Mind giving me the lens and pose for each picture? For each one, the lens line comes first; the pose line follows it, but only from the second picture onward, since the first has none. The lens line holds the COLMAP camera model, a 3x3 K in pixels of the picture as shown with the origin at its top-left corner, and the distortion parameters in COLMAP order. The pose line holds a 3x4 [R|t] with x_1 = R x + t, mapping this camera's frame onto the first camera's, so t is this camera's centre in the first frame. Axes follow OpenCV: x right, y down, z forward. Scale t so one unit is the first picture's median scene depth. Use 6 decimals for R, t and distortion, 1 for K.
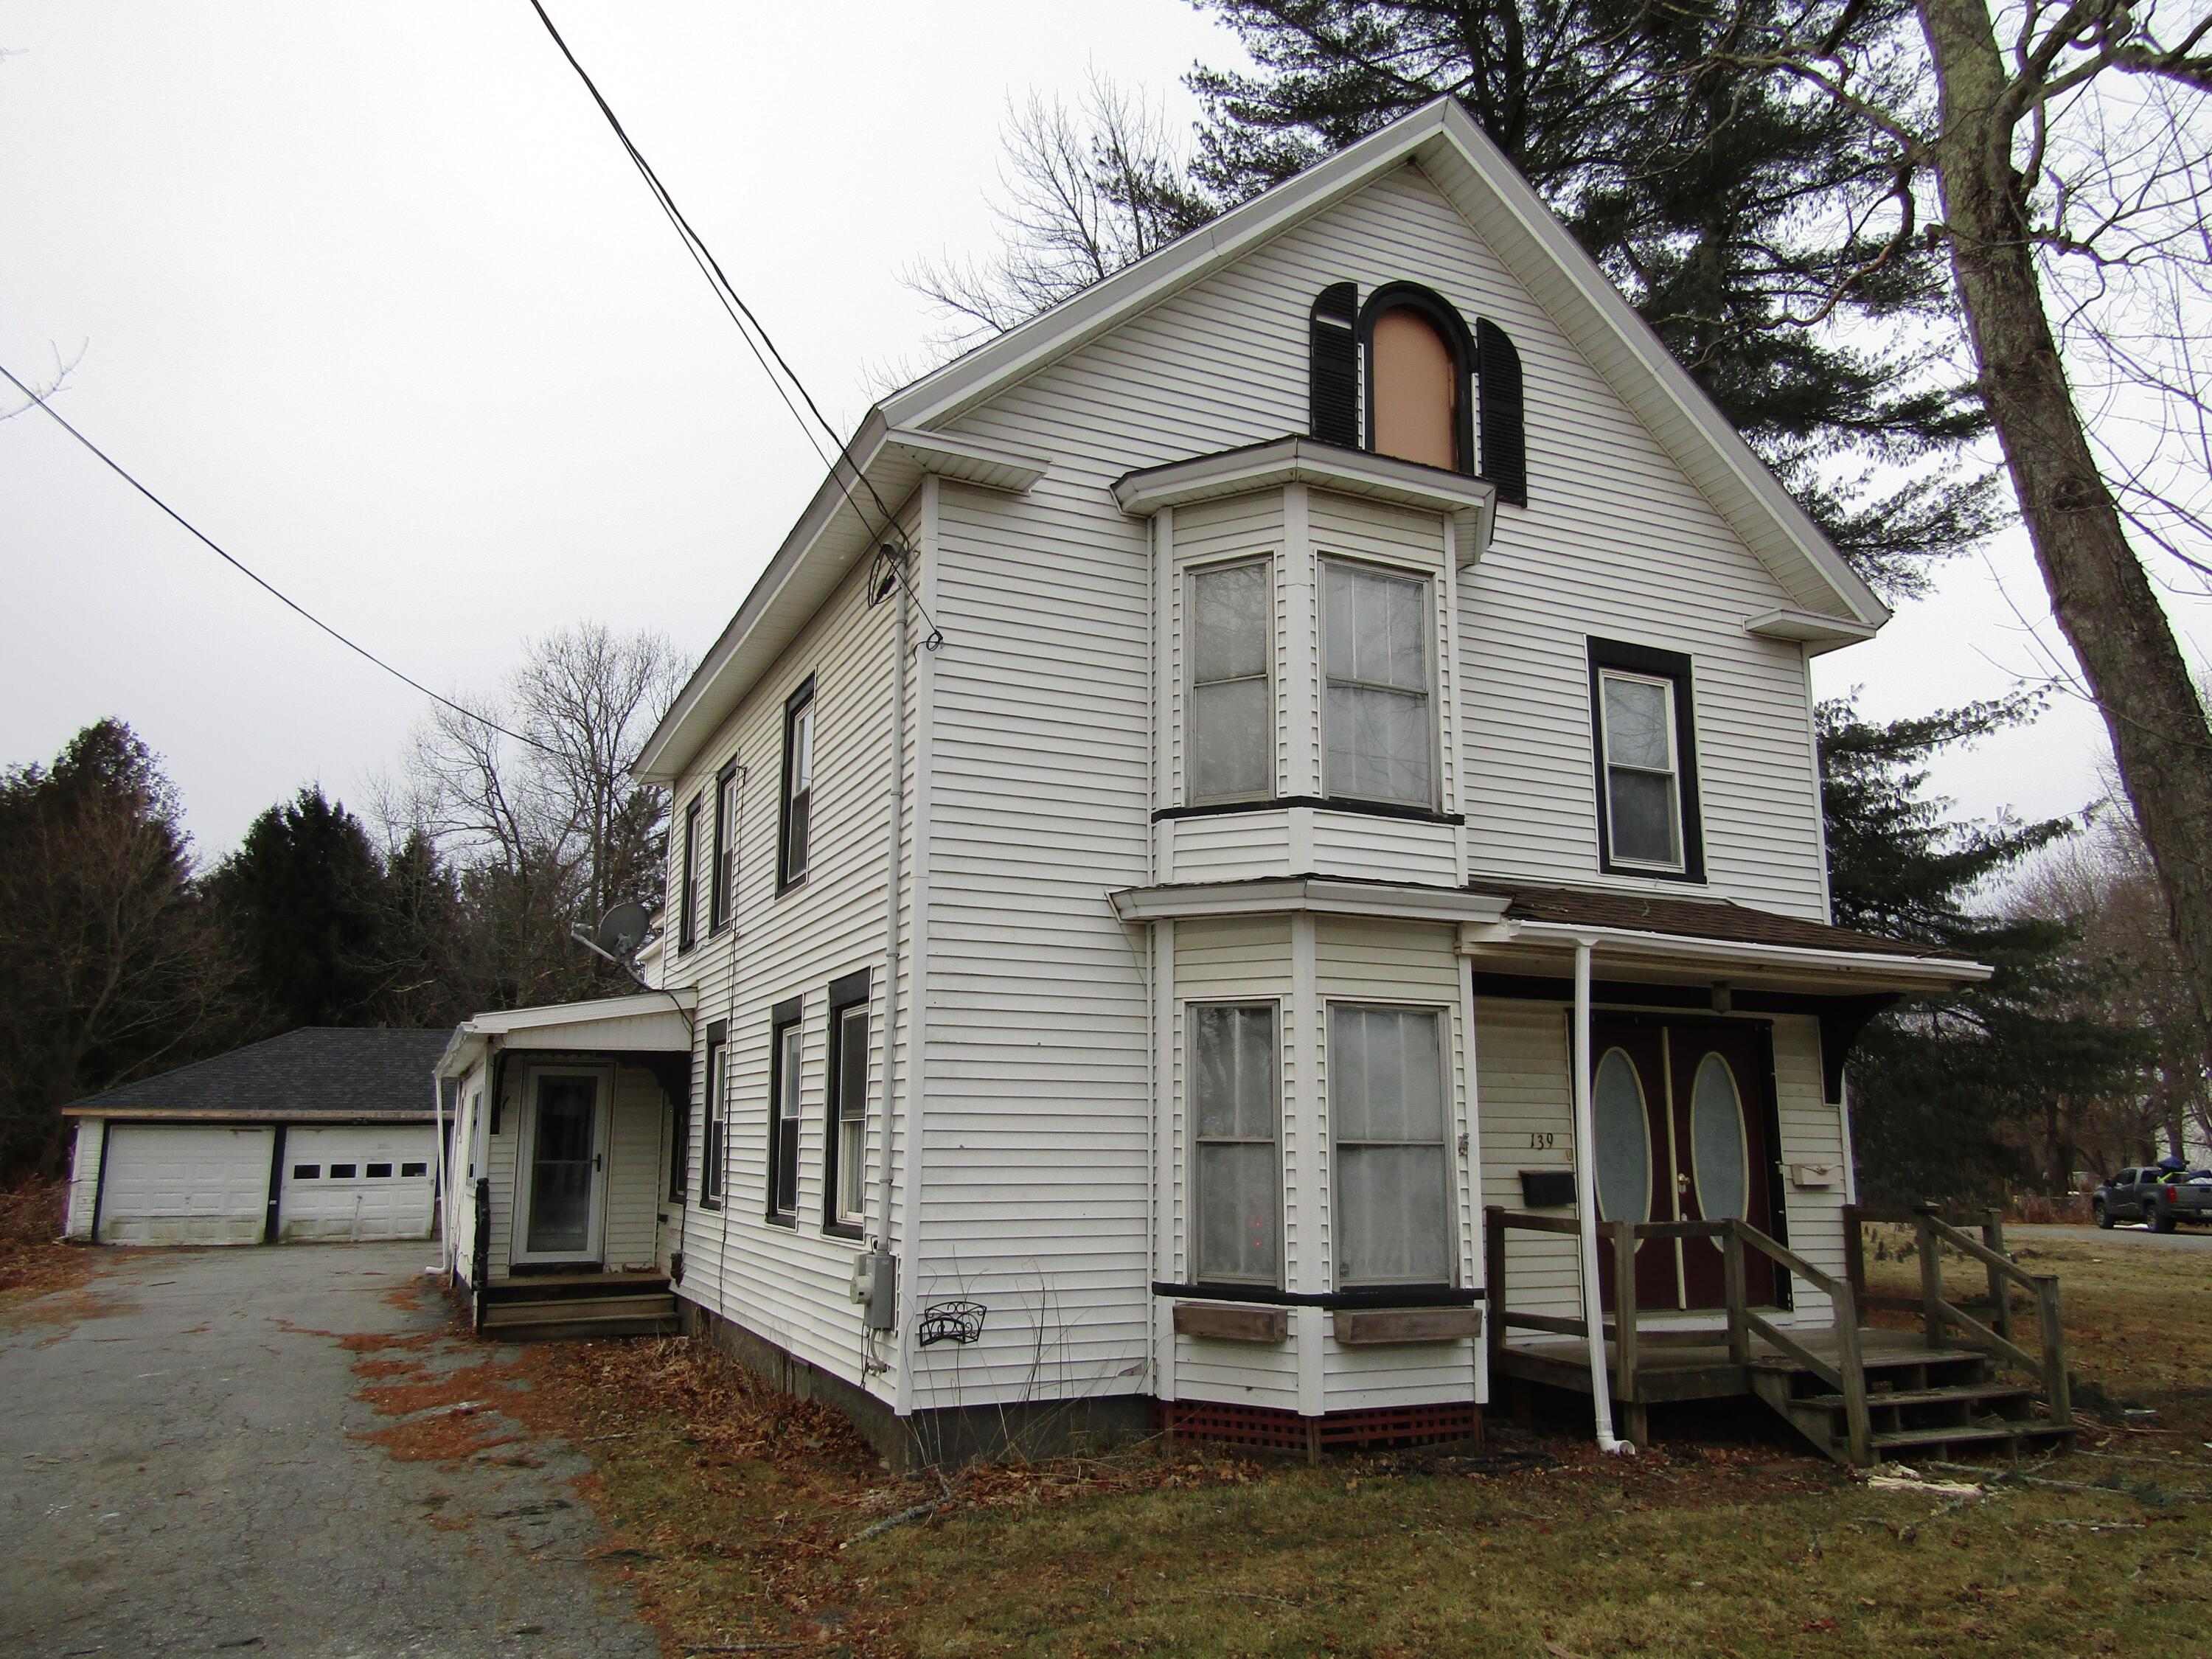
lens RADIAL K [[1582.0, 0, 1101.1], [0, 1582.0, 826.7], [0, 0, 1]] dist [-0.004674, -0.001896]
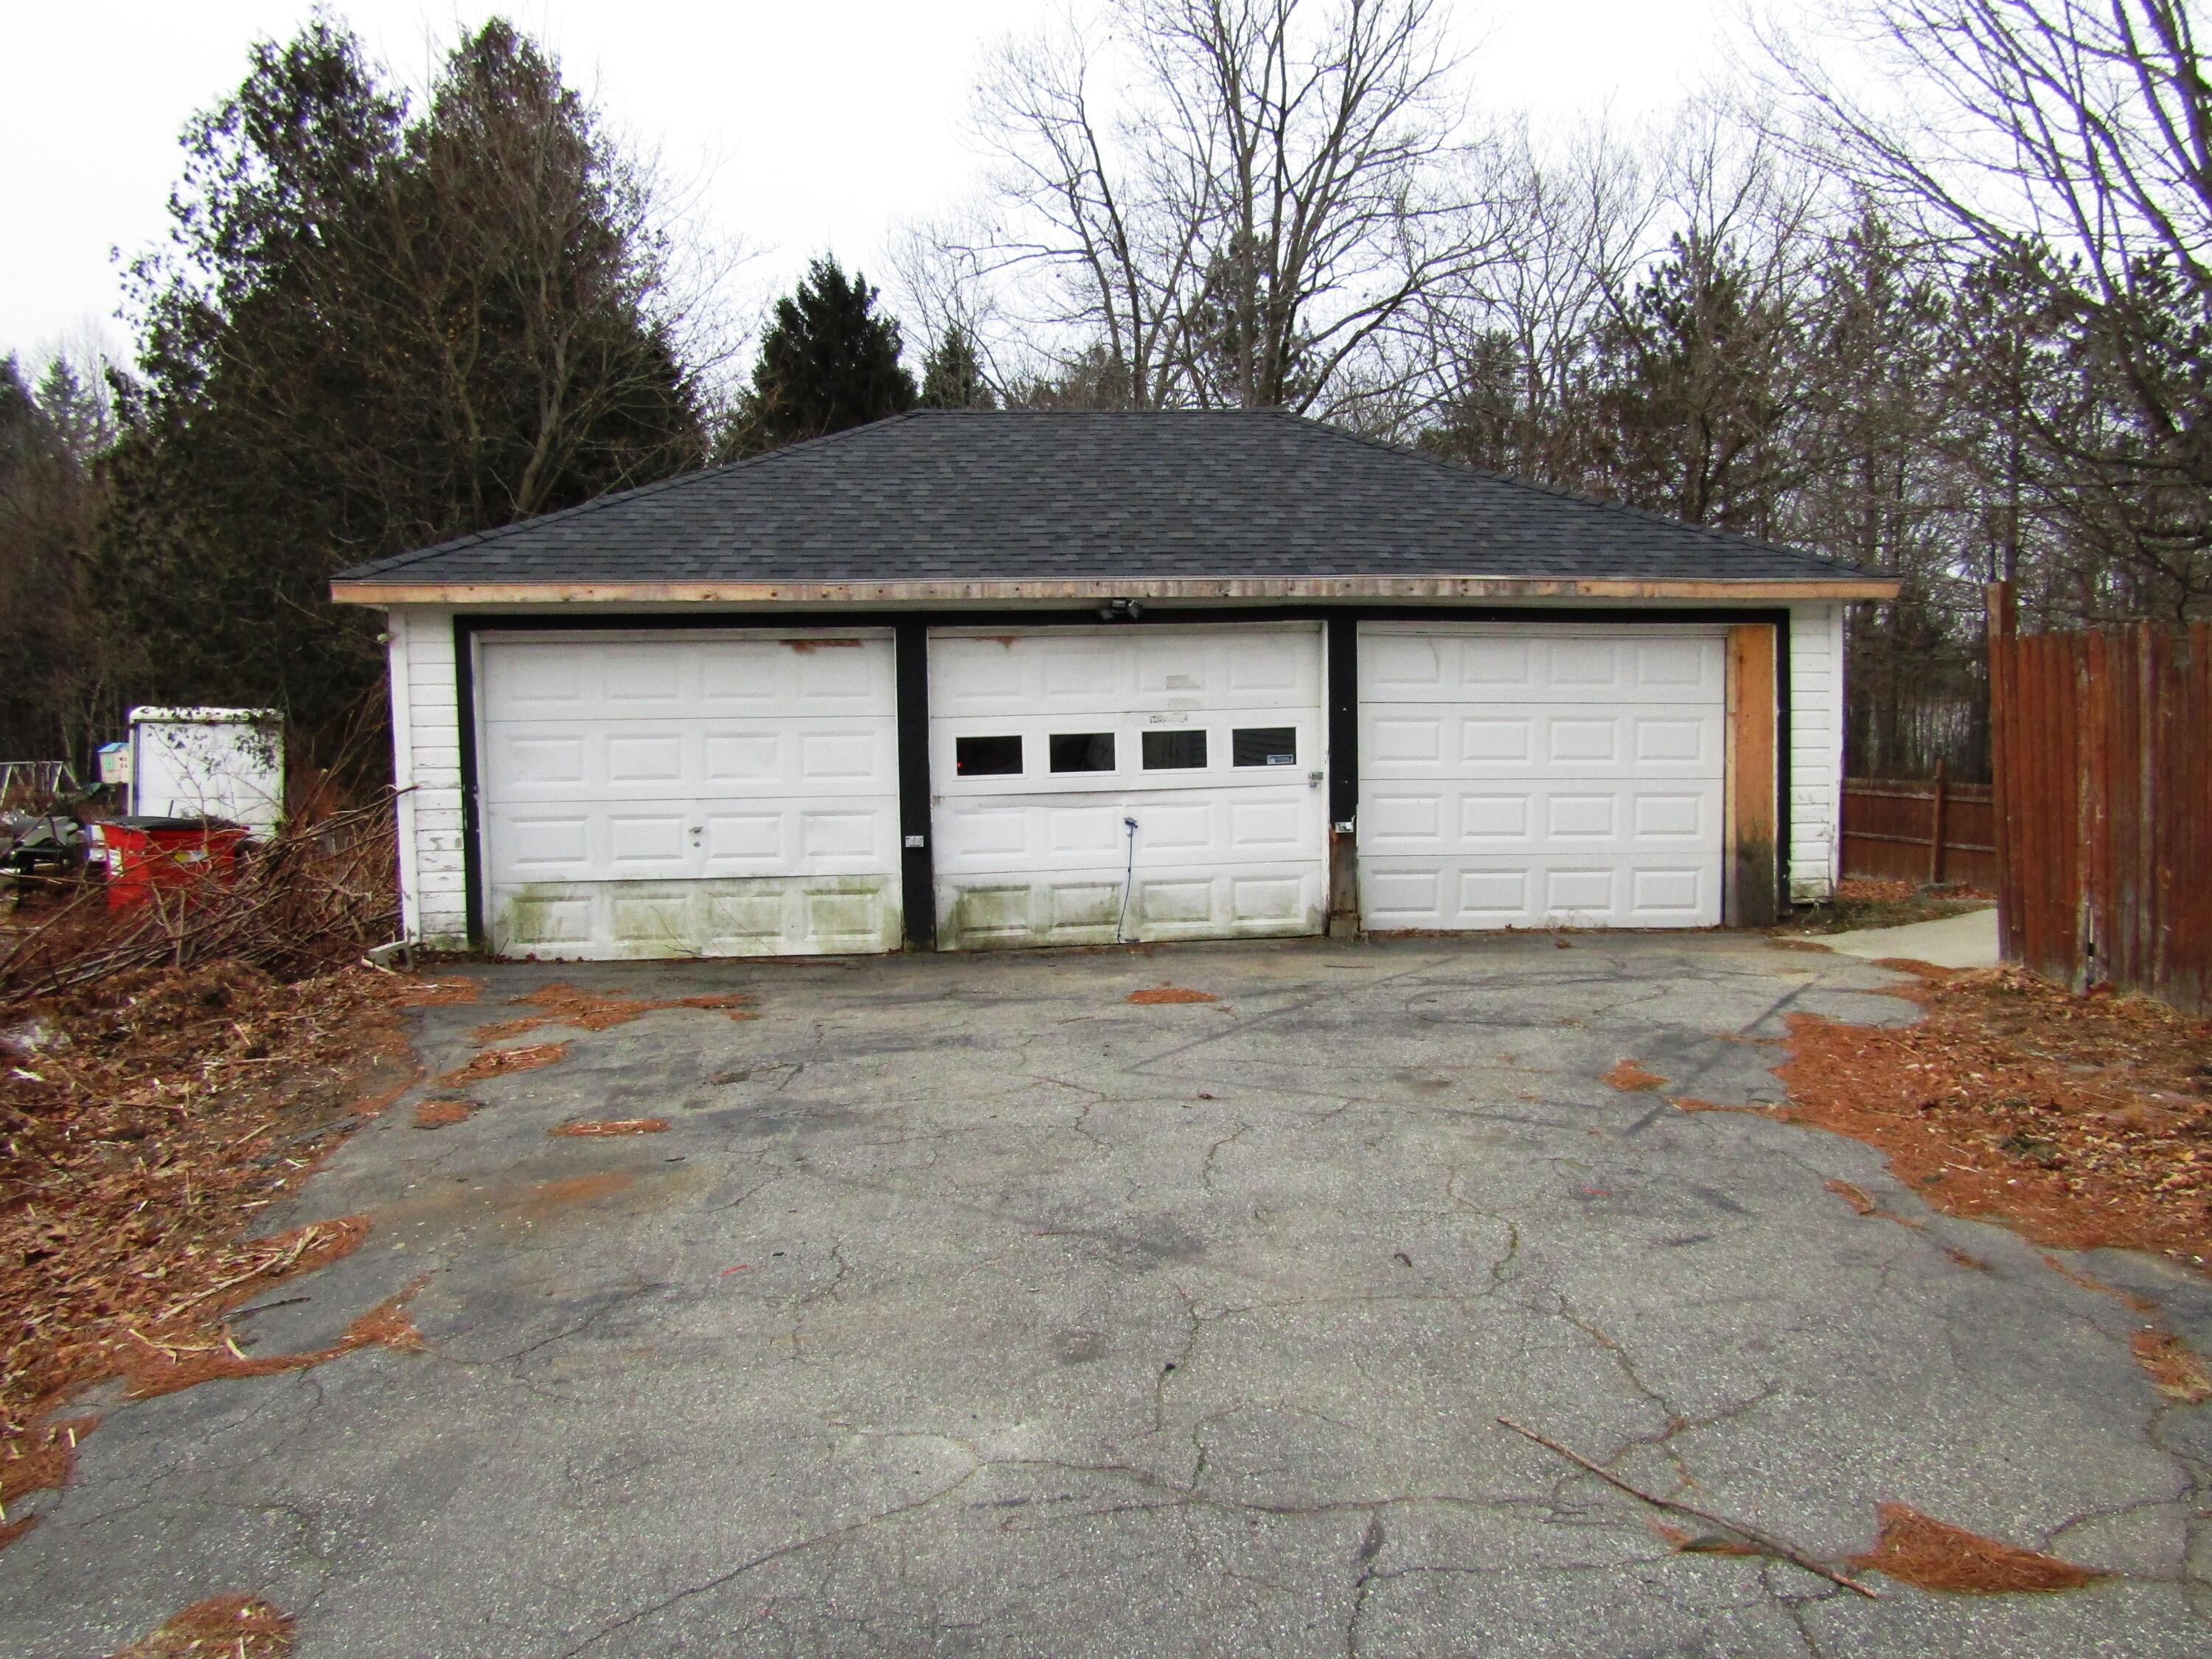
lens RADIAL K [[1582.0, 0, 1110.5], [0, 1582.0, 827.9], [0, 0, 1]] dist [-0.004674, -0.001896]
pose [[0.957307, -0.001653, -0.289069, -0.377307], [0.075051, 0.967115, 0.243013, 0.151196], [0.279161, -0.254333, 0.925950, 0.680018]]
